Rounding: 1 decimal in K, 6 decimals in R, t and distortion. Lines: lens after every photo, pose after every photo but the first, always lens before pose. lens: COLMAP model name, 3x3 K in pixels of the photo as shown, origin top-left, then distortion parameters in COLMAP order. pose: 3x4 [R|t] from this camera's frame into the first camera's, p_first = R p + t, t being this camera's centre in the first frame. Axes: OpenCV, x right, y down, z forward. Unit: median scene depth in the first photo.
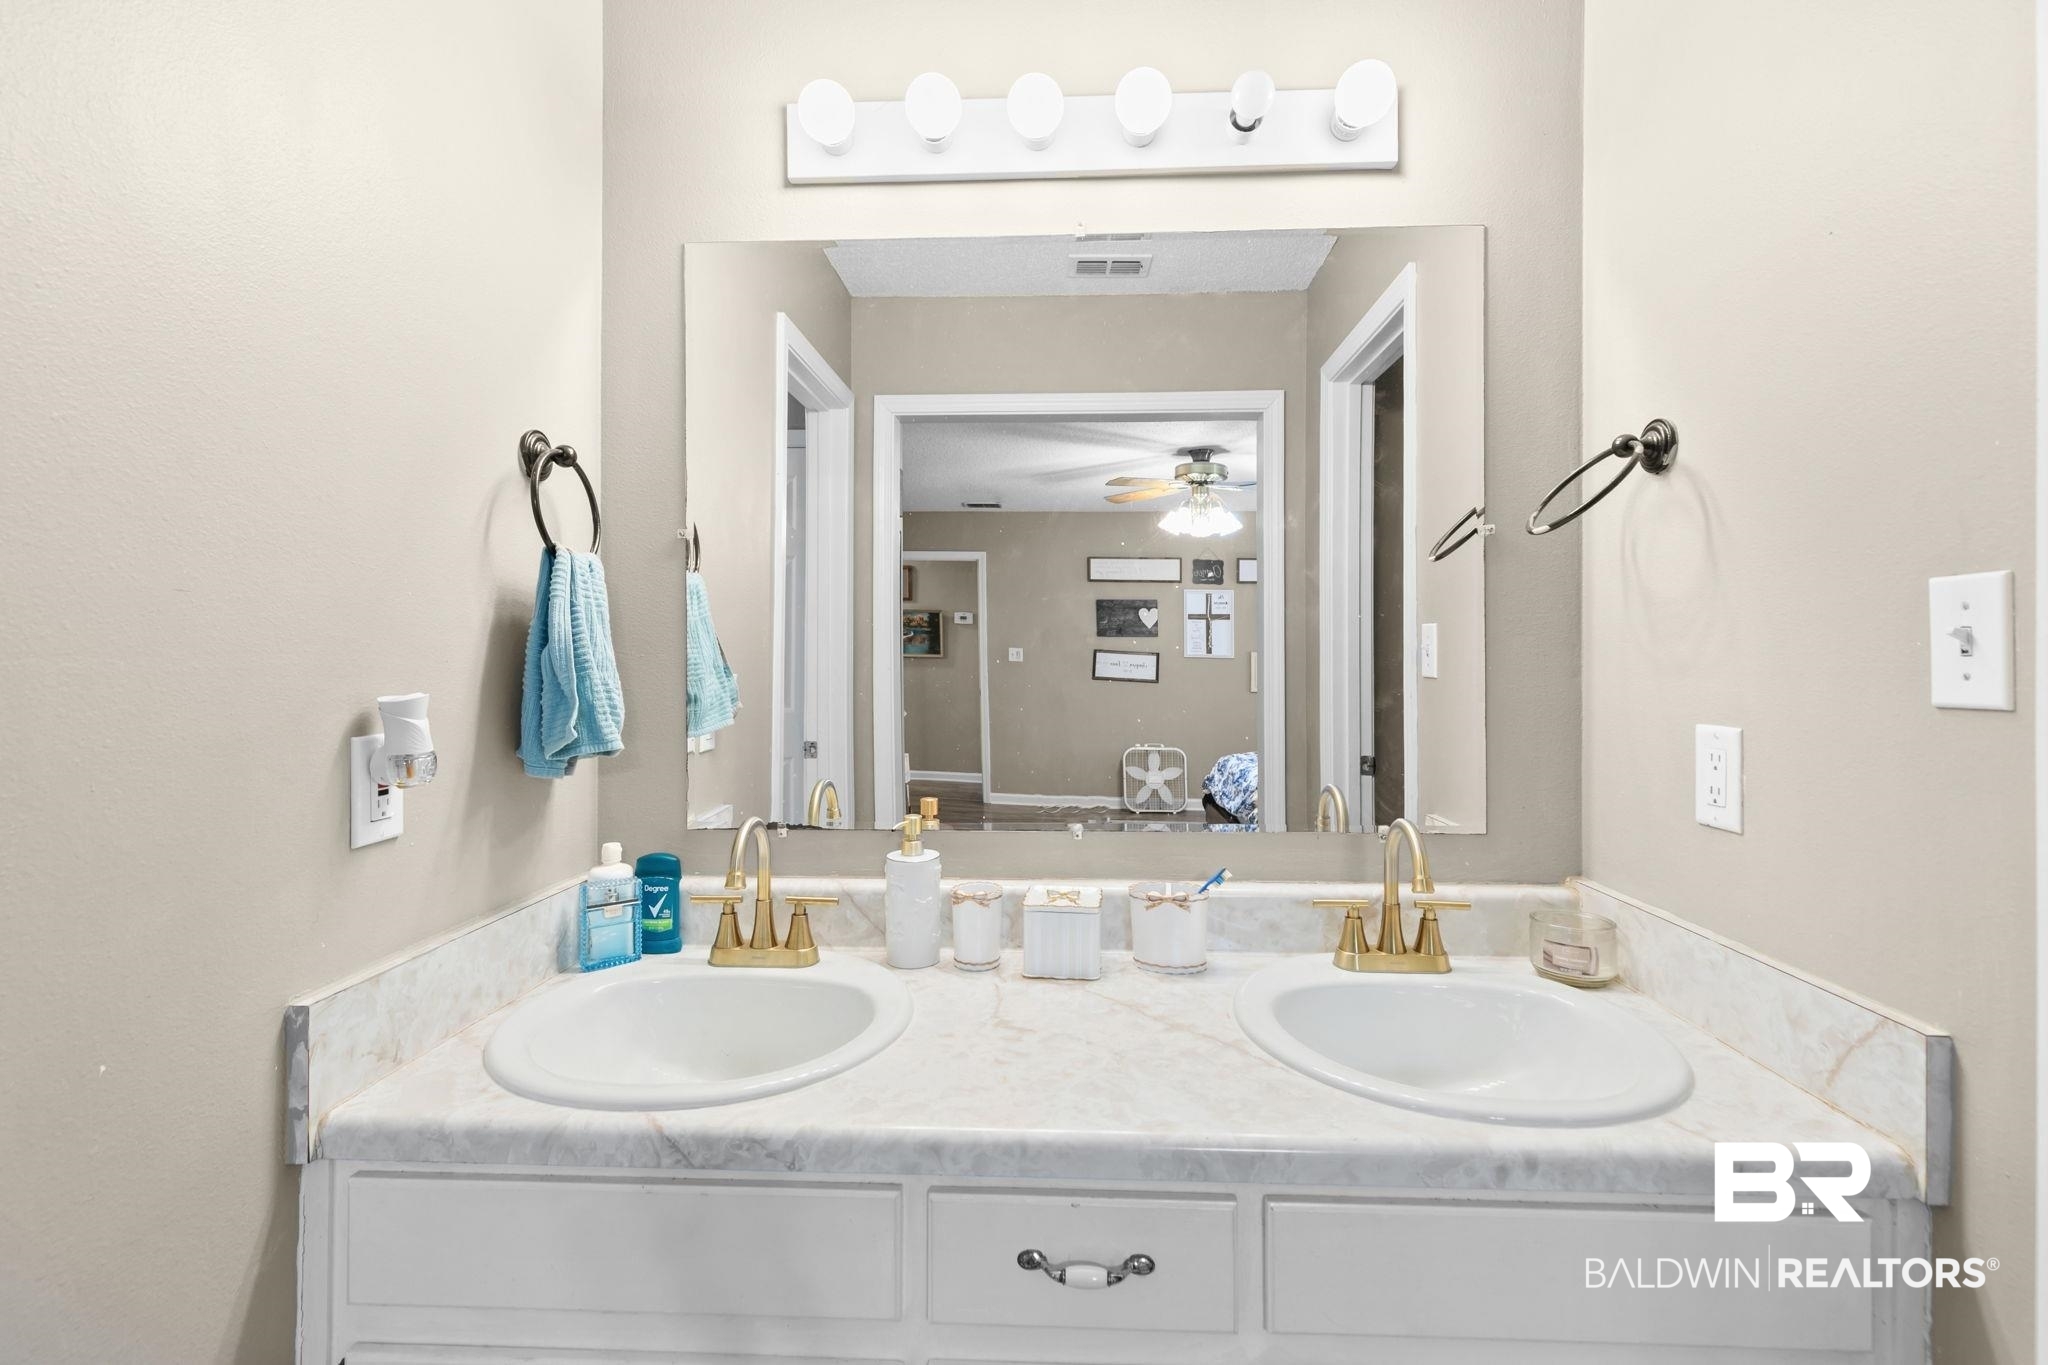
lens RADIAL K [[937.0, 0, 1036.3], [0, 937.0, 650.2], [0, 0, 1]] dist [0.005010, -0.000150]
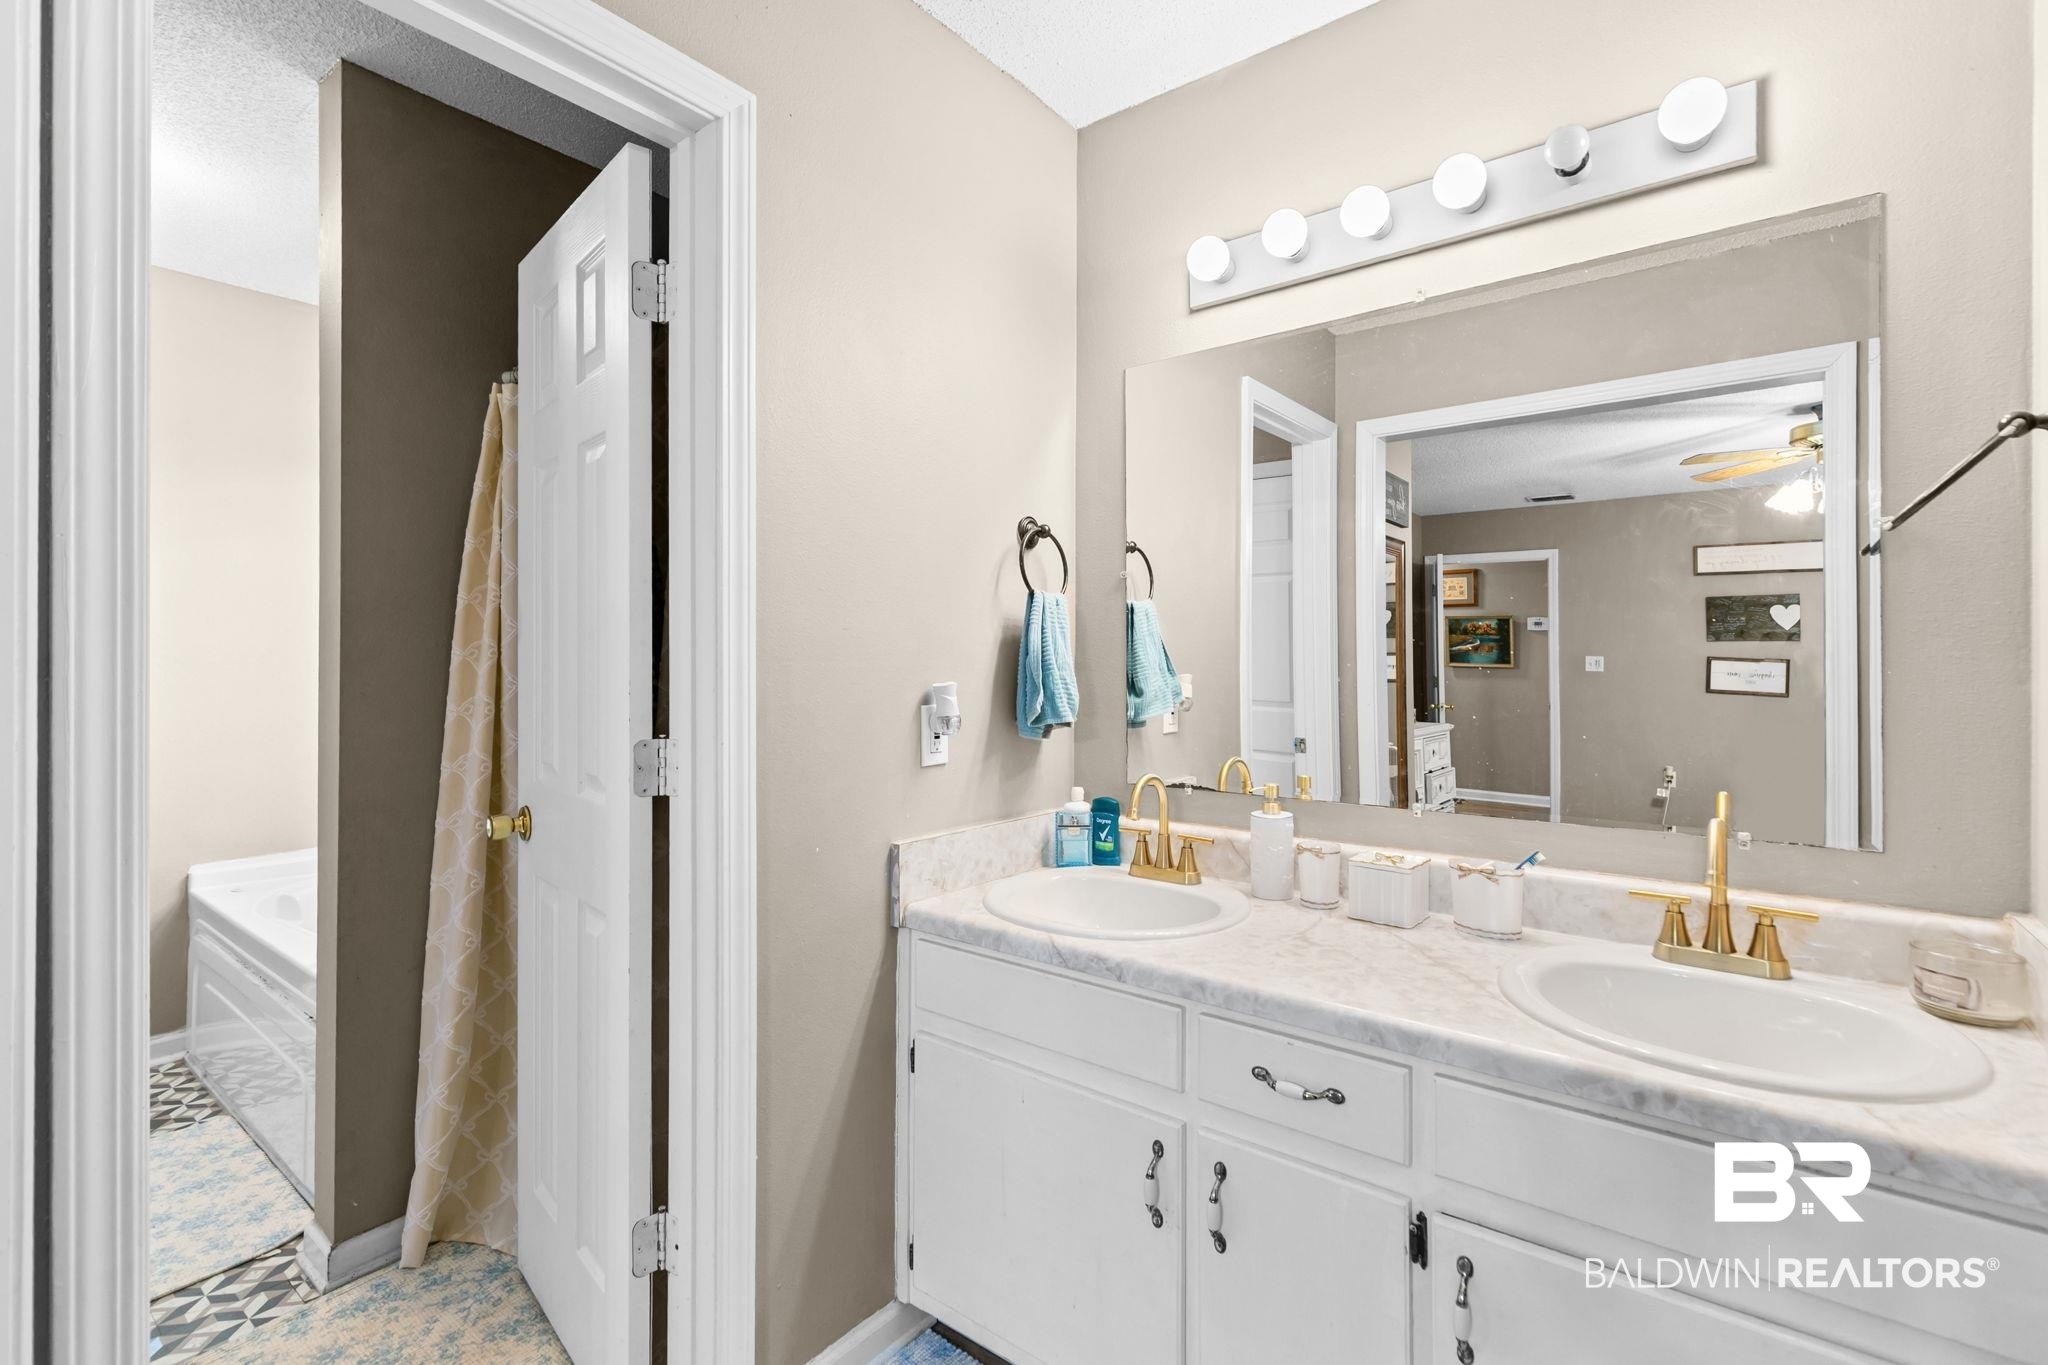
lens RADIAL K [[921.7, 0, 1027.3], [0, 921.7, 665.4], [0, 0, 1]] dist [0.003554, 0.000177]
pose [[0.813446, 0.000877, -0.581639, 0.349797], [0.003213, 0.999977, 0.006002, 0.003957], [0.581631, -0.006751, 0.813425, -0.243486]]
